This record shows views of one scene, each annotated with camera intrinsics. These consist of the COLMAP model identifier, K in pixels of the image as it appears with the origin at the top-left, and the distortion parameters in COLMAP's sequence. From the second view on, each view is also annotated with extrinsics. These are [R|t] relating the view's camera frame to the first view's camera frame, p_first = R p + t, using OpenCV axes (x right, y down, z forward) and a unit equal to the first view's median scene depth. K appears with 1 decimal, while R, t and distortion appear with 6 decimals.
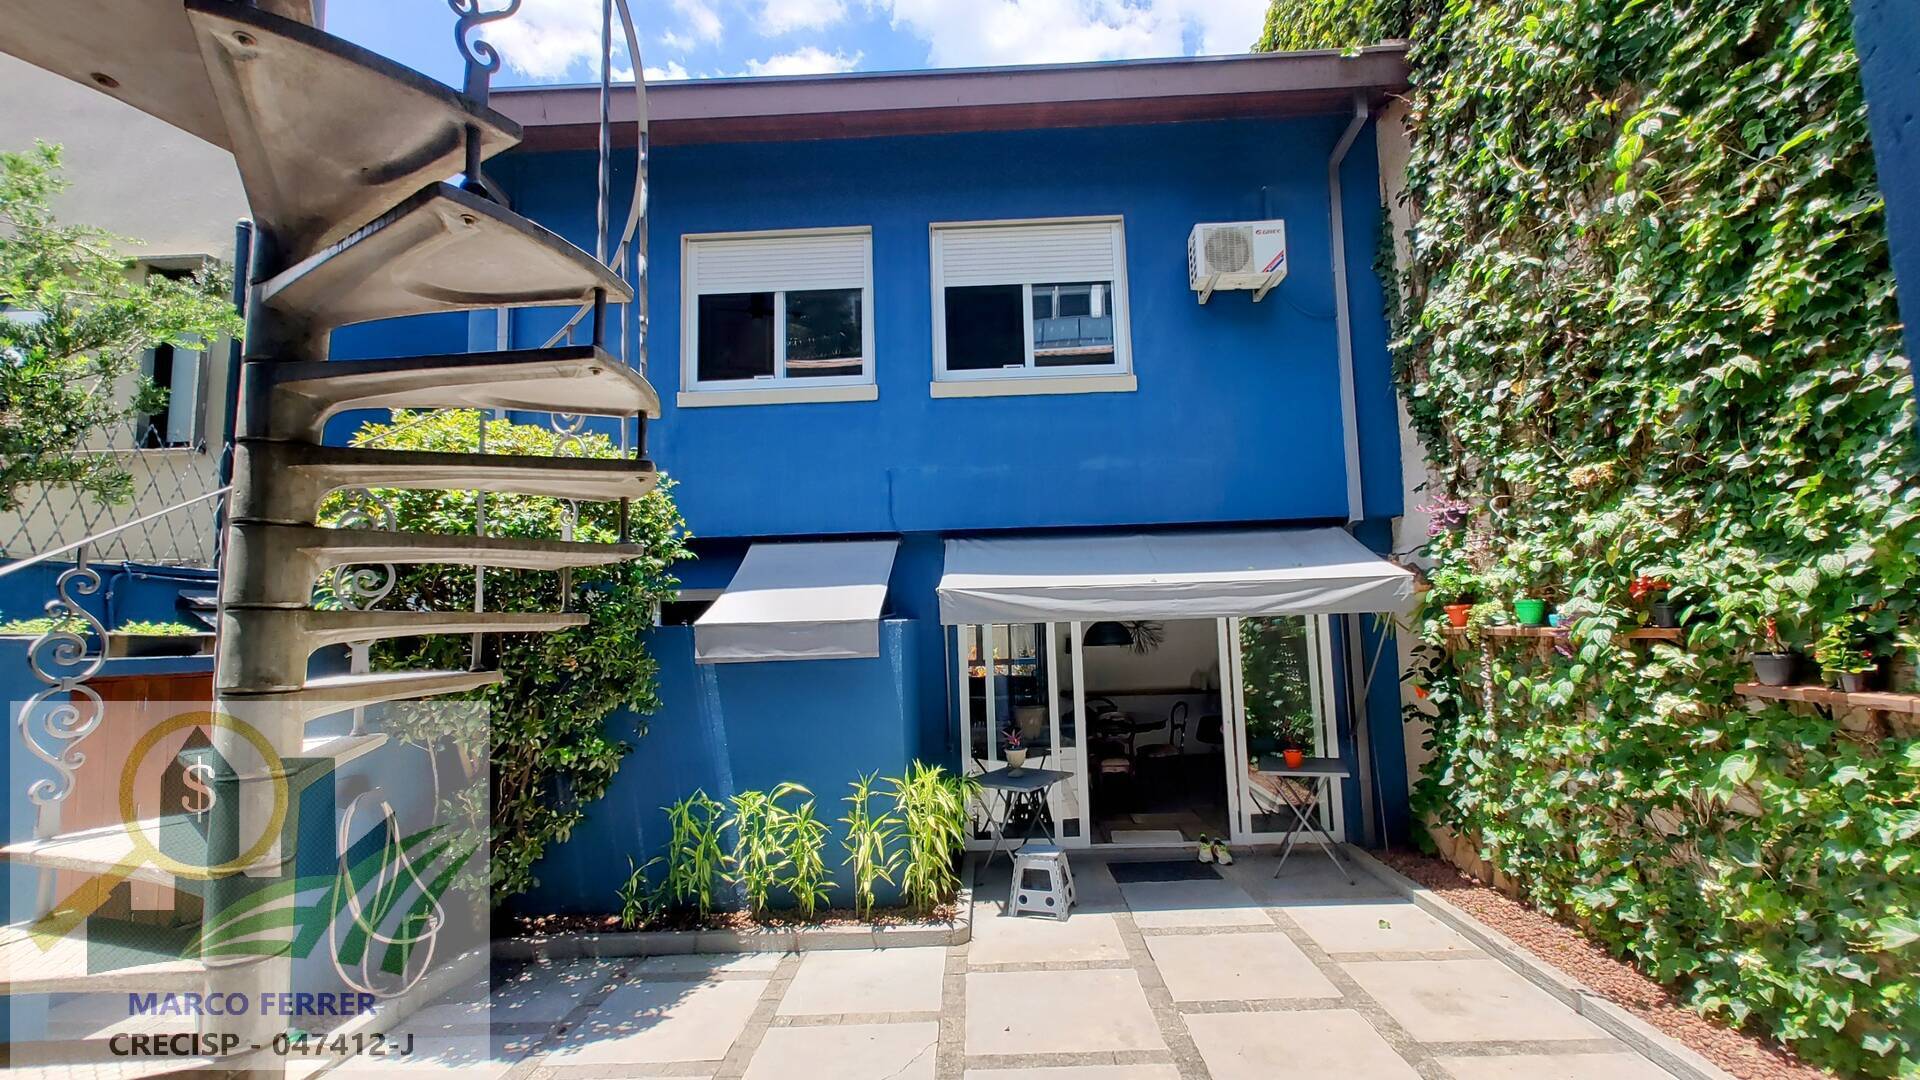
lens RADIAL K [[794.8, 0, 960.7], [0, 794.8, 542.6], [0, 0, 1]] dist [-0.006165, -0.000325]
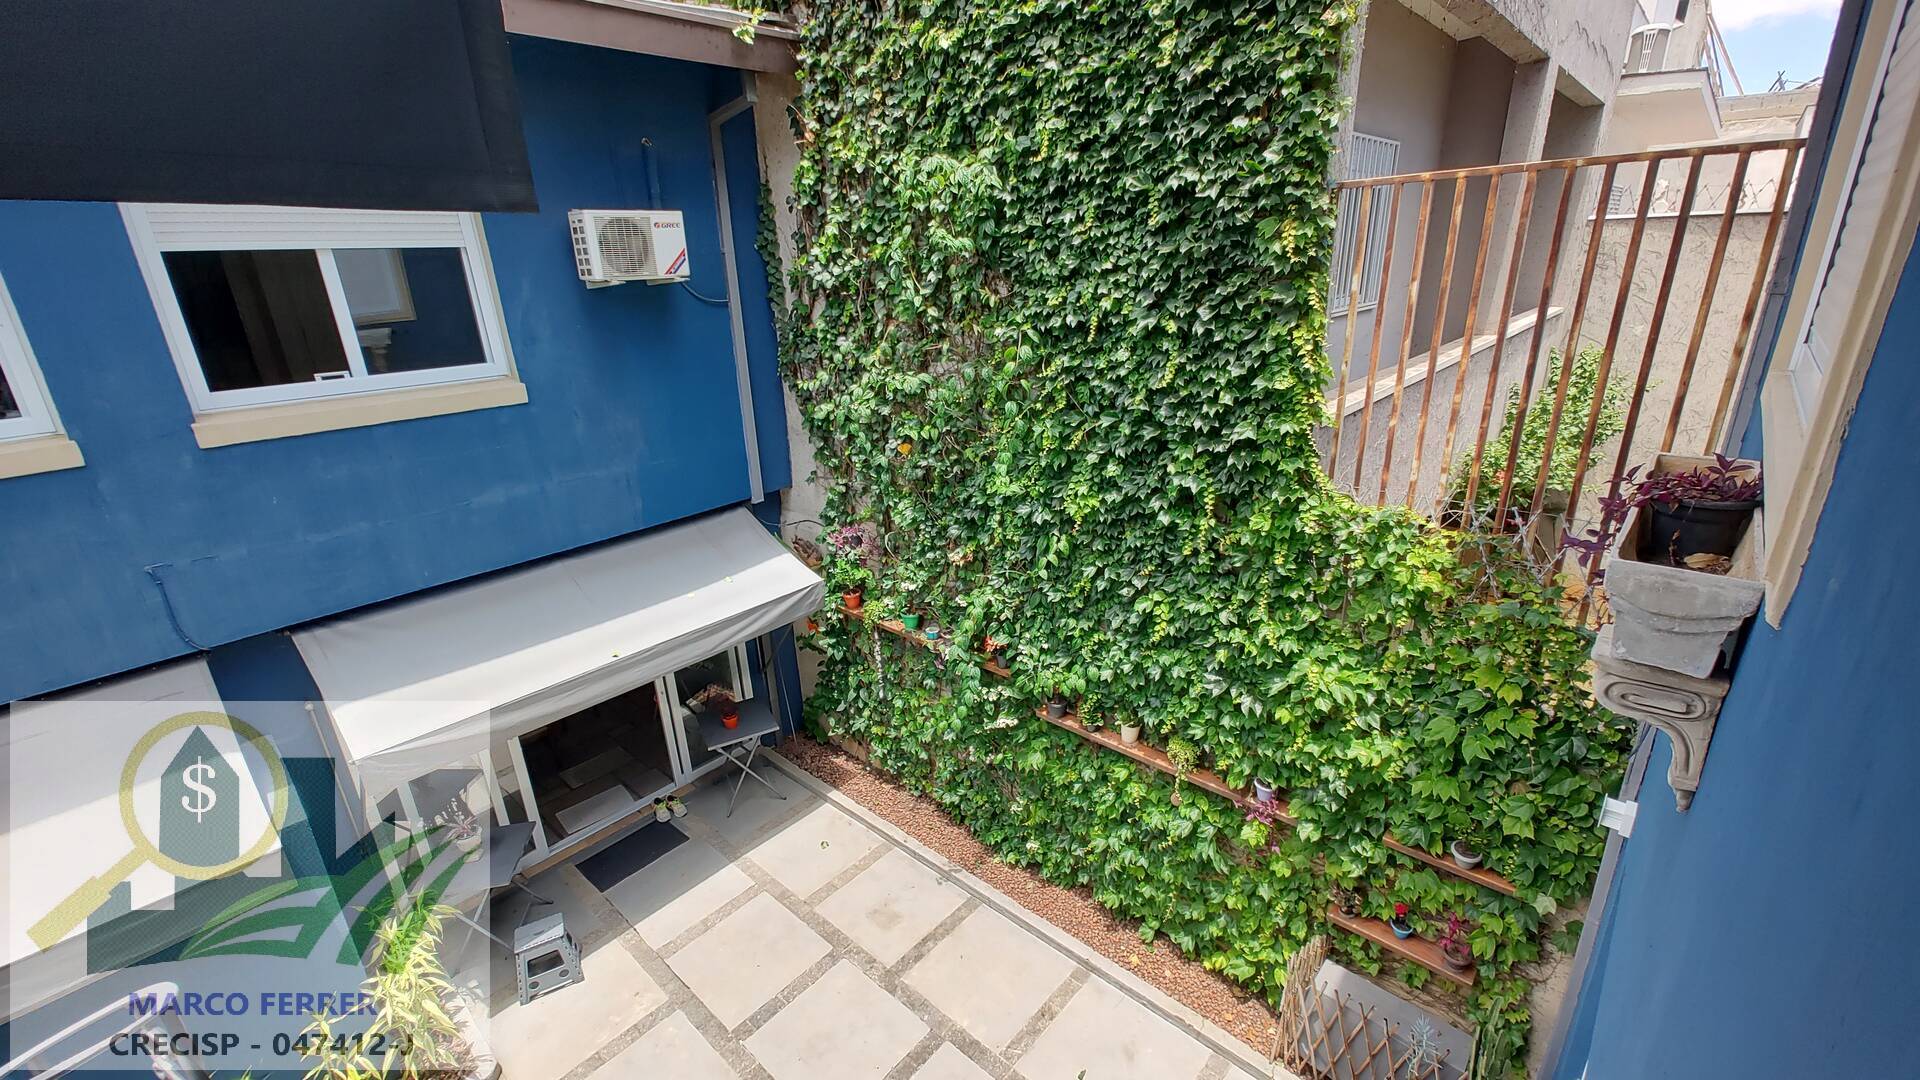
lens RADIAL K [[794.8, 0, 963.3], [0, 794.8, 540.7], [0, 0, 1]] dist [-0.006165, -0.000325]
pose [[0.639329, -0.257536, 0.724523, -0.135526], [-0.057512, 0.923589, 0.379045, -0.421814], [-0.766780, -0.284003, 0.575666, 0.133191]]
